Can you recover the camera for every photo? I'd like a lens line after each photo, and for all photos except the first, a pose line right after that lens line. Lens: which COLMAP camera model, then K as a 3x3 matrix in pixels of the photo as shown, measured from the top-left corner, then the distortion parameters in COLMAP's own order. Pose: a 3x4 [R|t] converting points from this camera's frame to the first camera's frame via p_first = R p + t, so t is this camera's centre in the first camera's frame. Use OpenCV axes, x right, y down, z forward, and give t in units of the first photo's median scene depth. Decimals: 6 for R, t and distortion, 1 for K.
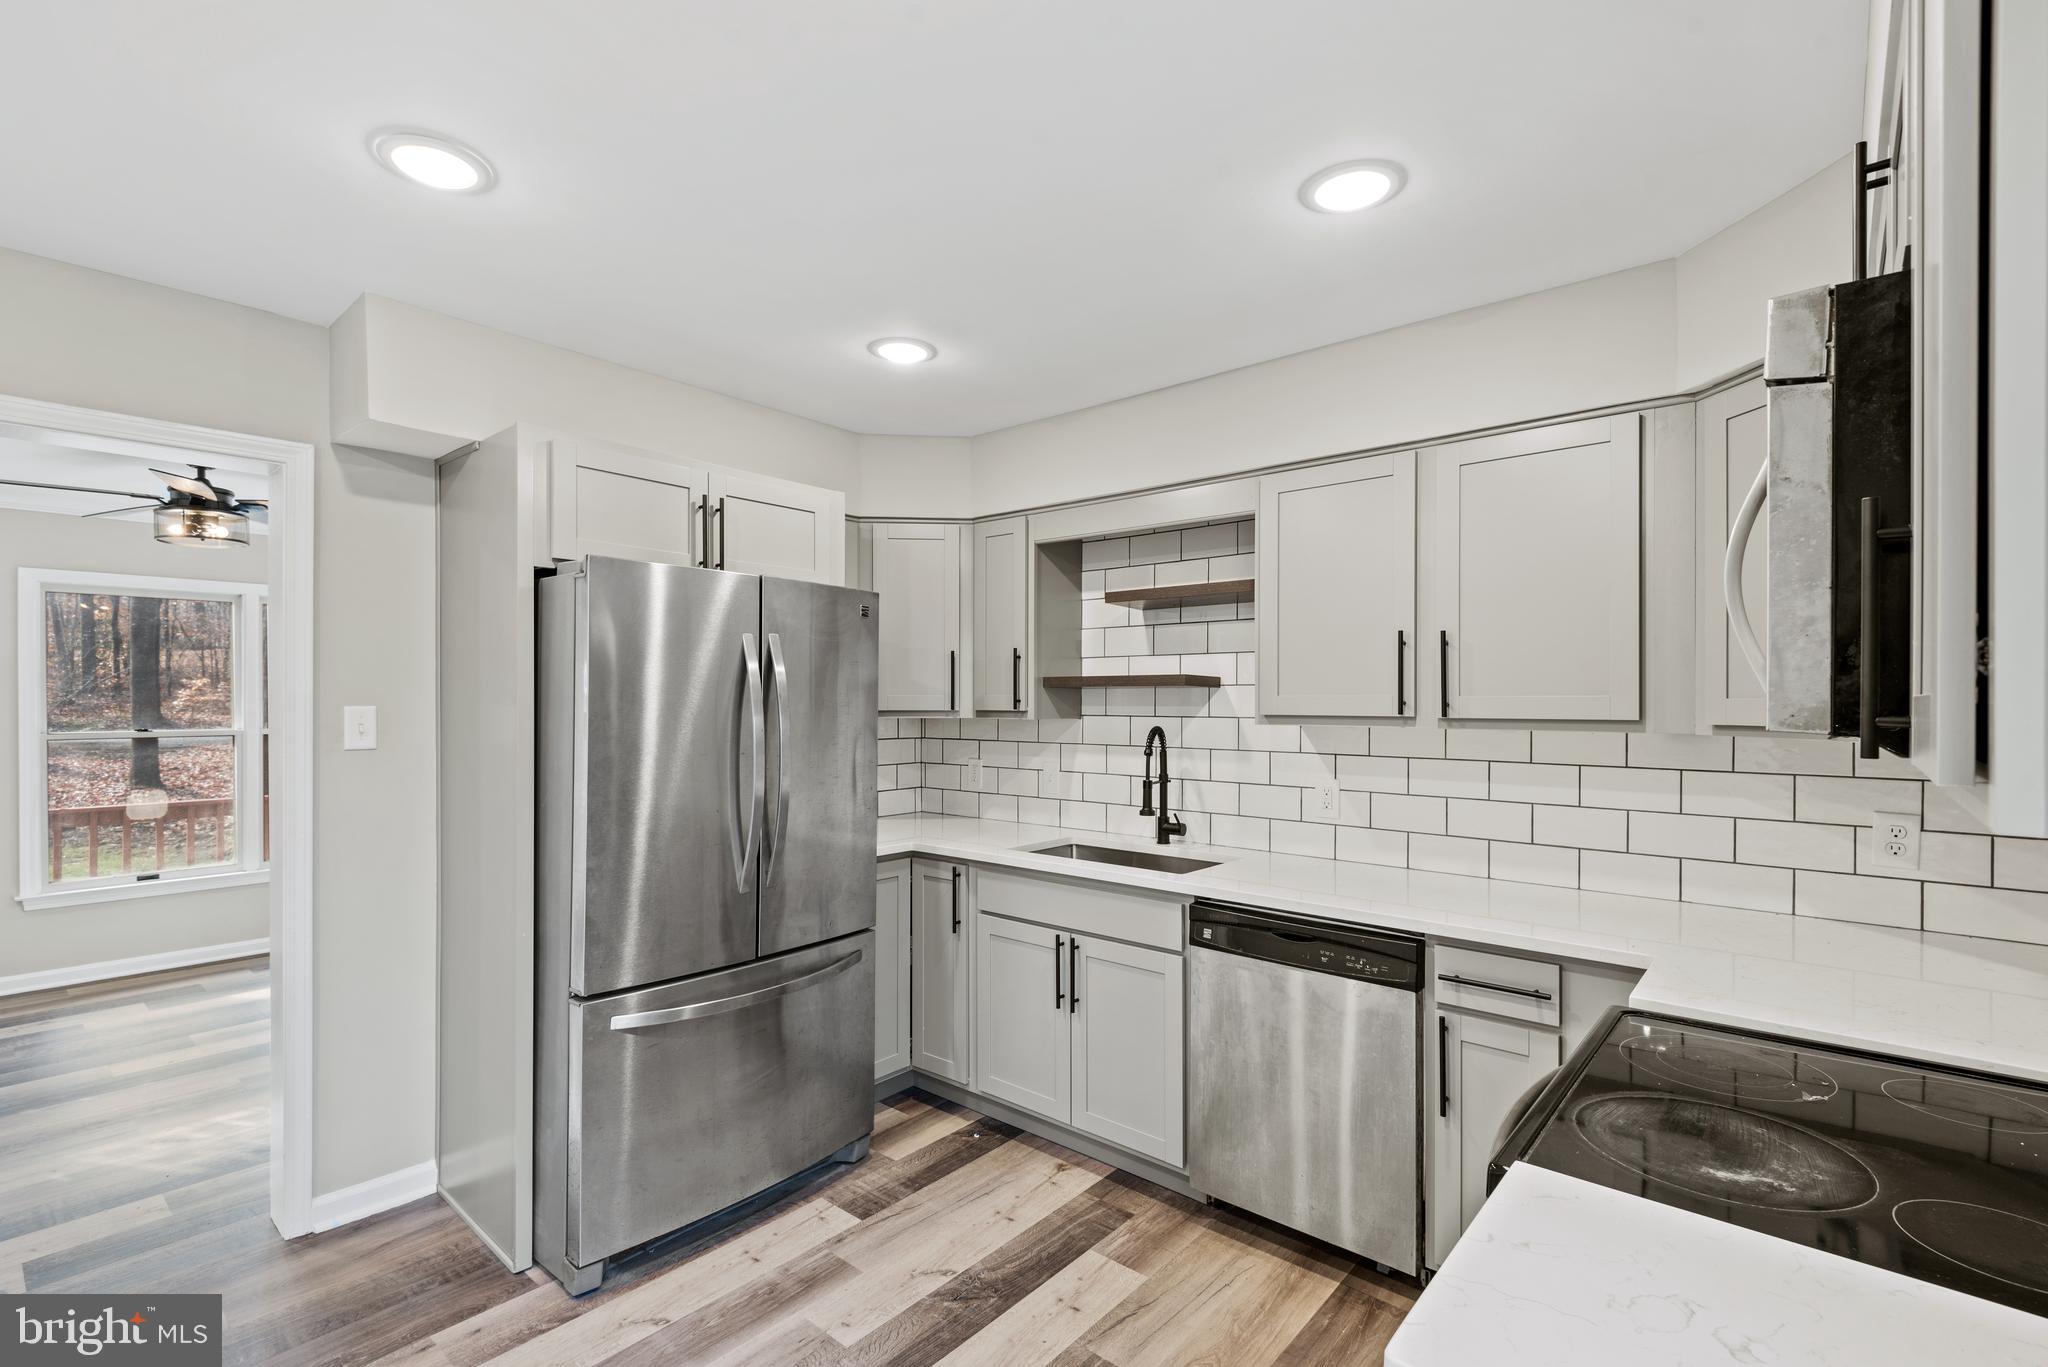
lens RADIAL K [[926.5, 0, 1017.7], [0, 926.5, 696.7], [0, 0, 1]] dist [0.041795, -0.031293]
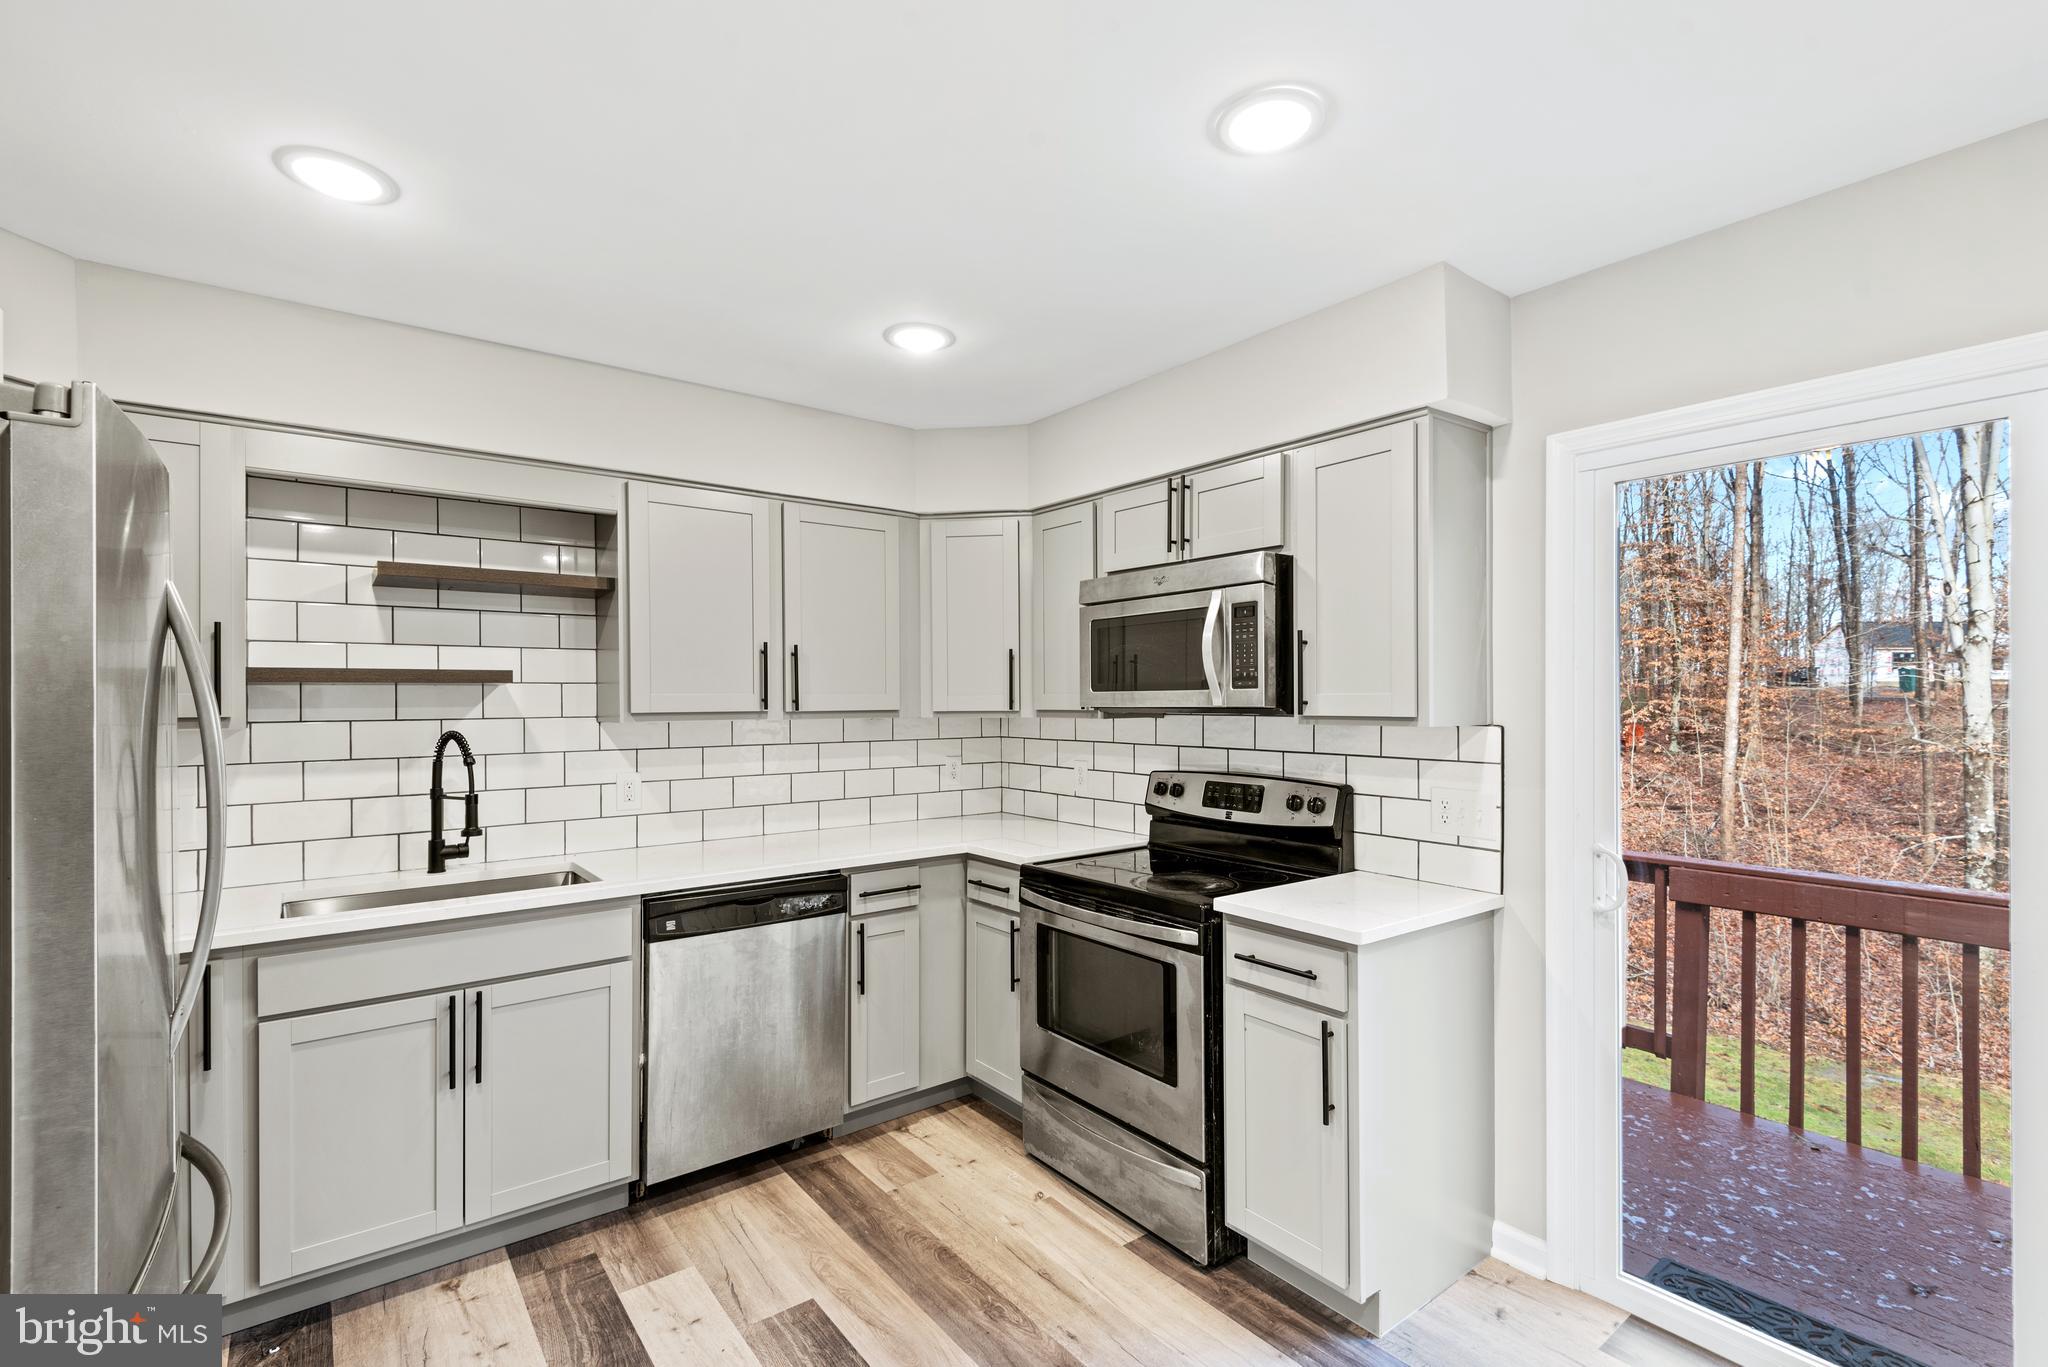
lens RADIAL K [[925.3, 0, 1018.2], [0, 925.3, 692.1], [0, 0, 1]] dist [0.041331, -0.031102]
pose [[0.202433, 0.003204, 0.979291, -0.663917], [0.001943, 0.999991, -0.003673, 0.000835], [-0.979294, 0.002647, 0.202425, 0.376721]]
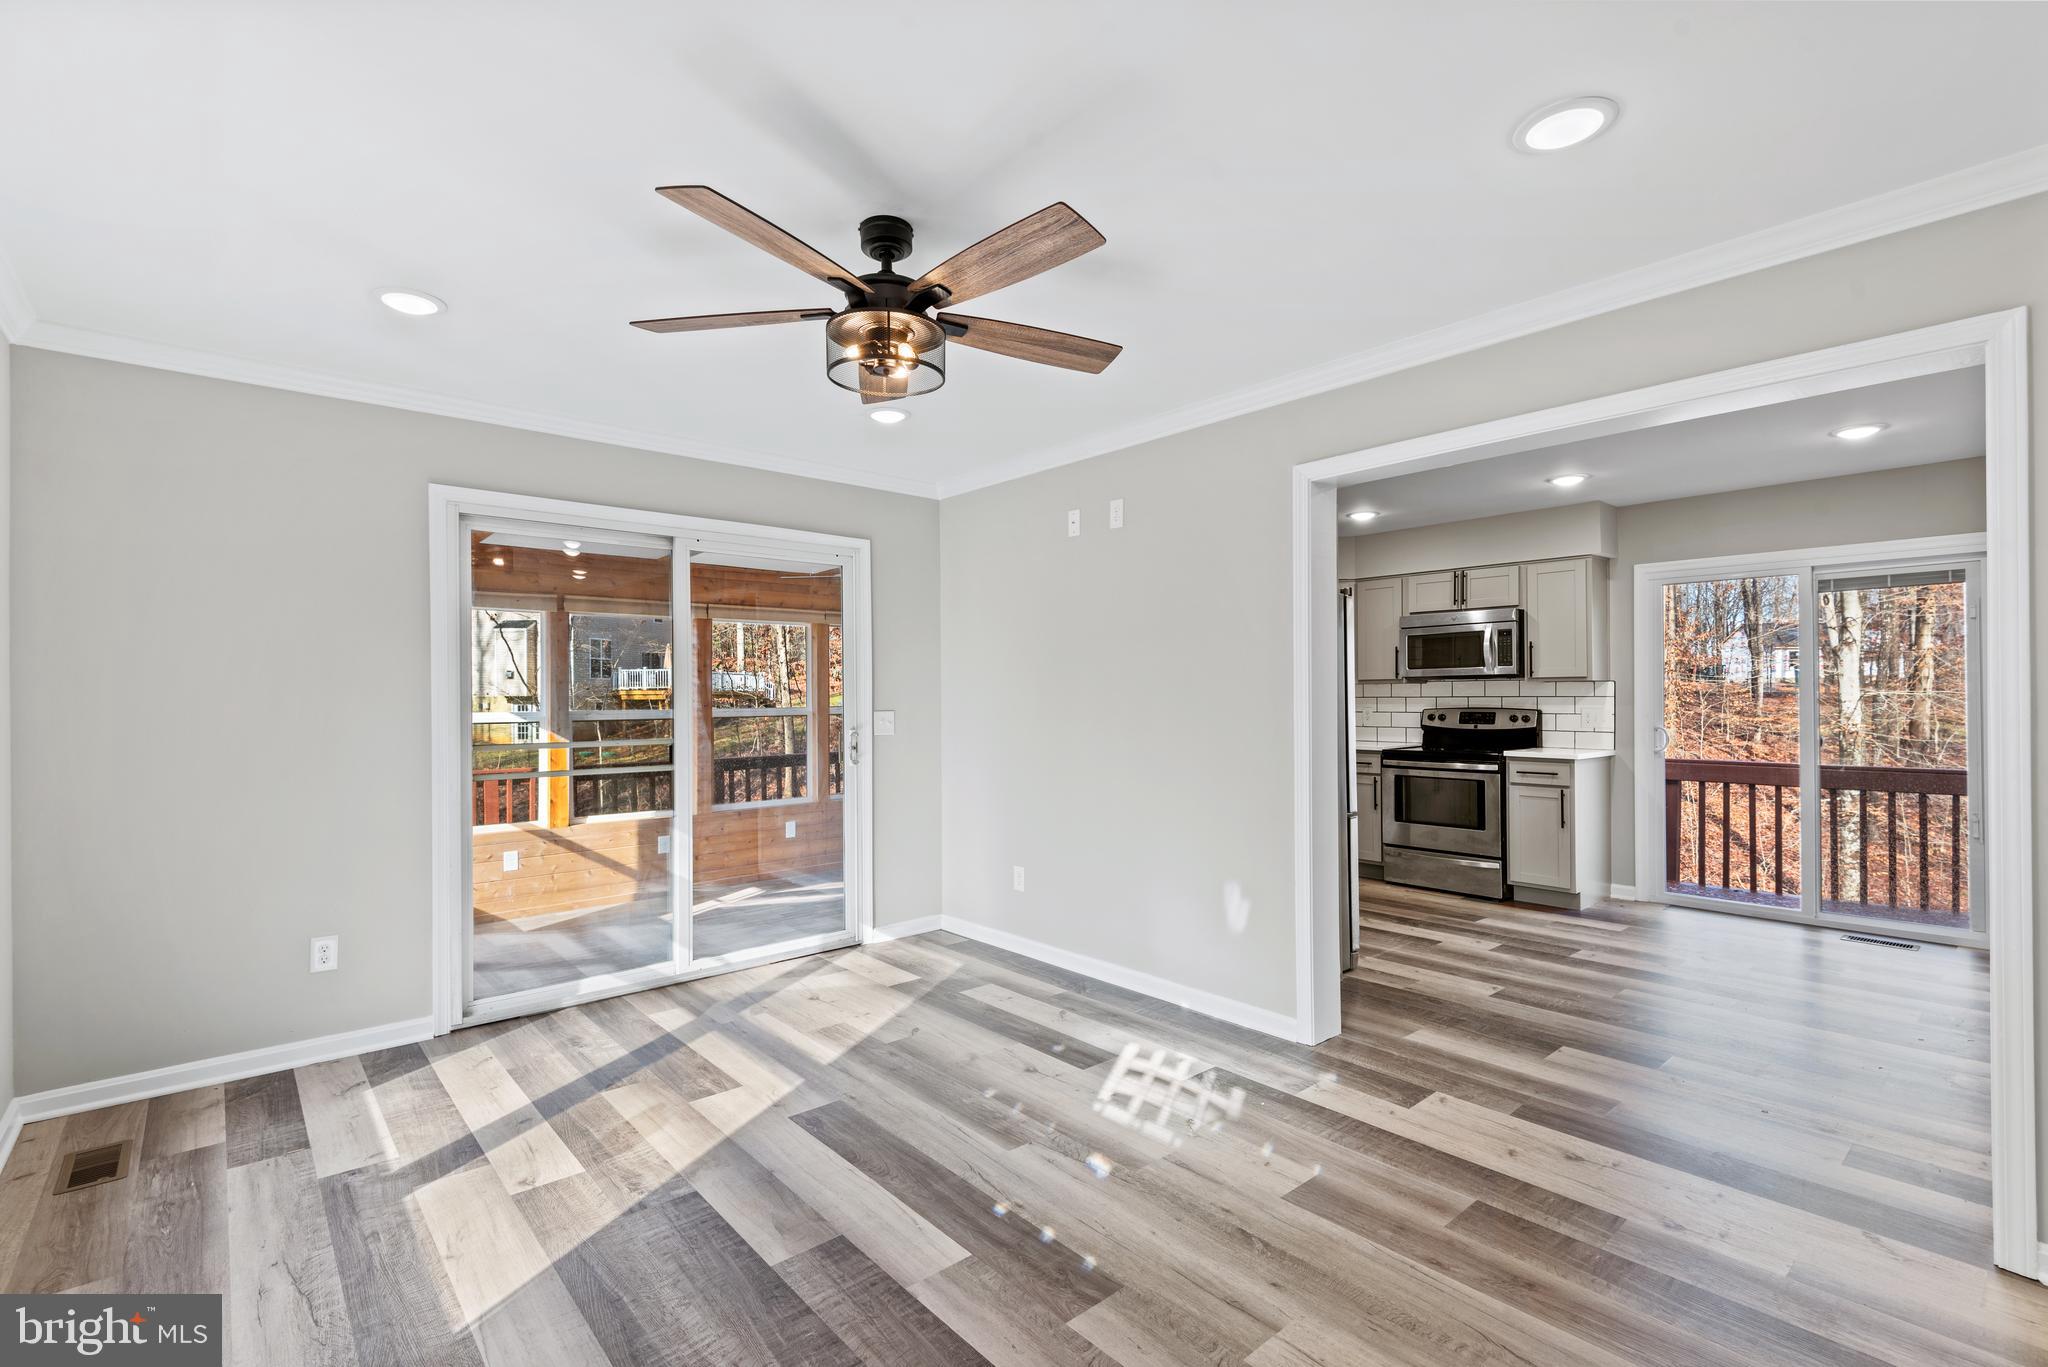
lens RADIAL K [[925.3, 0, 1018.2], [0, 925.3, 692.1], [0, 0, 1]] dist [0.041331, -0.031102]
pose [[0.141653, 0.001903, 0.989915, -2.015686], [0.005115, 0.999983, -0.002654, 0.054072], [-0.989903, 0.005439, 0.141641, 1.150121]]
